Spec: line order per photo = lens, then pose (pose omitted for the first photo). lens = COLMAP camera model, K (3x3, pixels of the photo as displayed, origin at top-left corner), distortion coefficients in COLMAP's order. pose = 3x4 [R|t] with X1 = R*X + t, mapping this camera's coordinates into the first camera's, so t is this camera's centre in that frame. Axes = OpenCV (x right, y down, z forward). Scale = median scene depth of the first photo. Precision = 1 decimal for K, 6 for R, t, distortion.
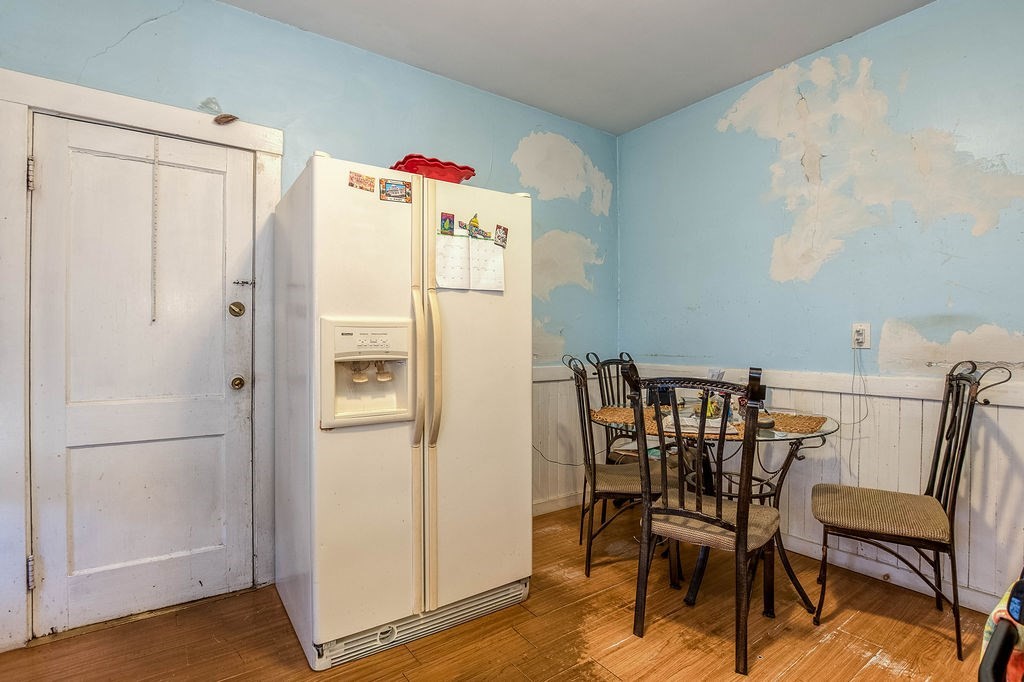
lens RADIAL K [[495.8, 0, 512.7], [0, 495.8, 343.1], [0, 0, 1]] dist [-0.004059, -0.000356]
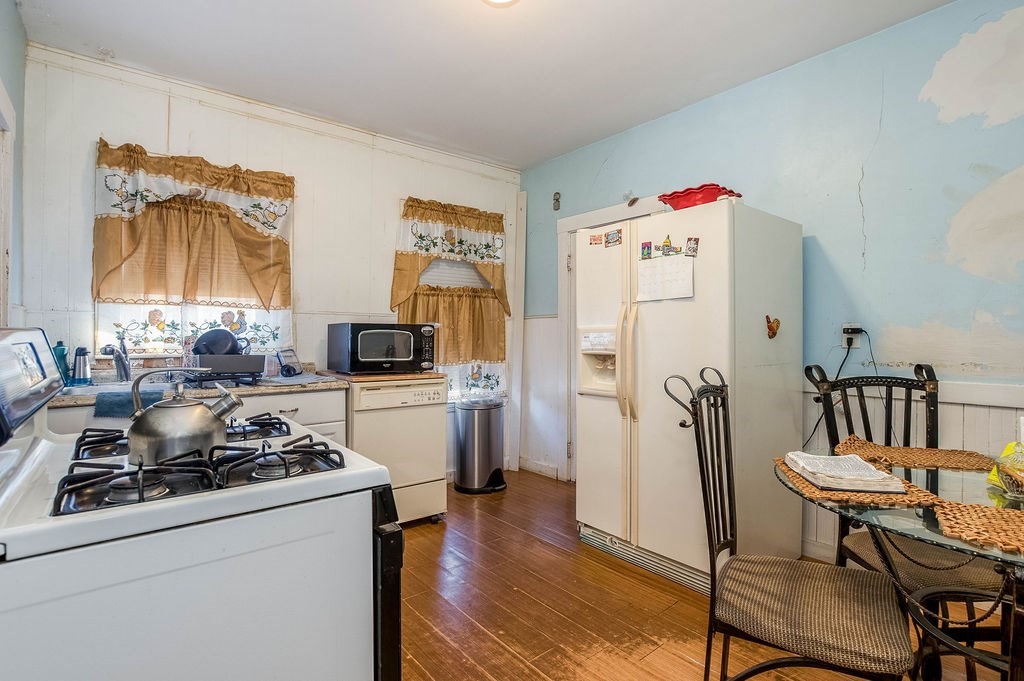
lens RADIAL K [[495.8, 0, 512.8], [0, 495.8, 339.5], [0, 0, 1]] dist [-0.004059, -0.000356]
pose [[0.084777, 0.002975, -0.996396, 1.101019], [-0.006292, 0.999977, 0.002450, -0.012152], [0.996380, 0.006062, 0.084794, 0.545657]]
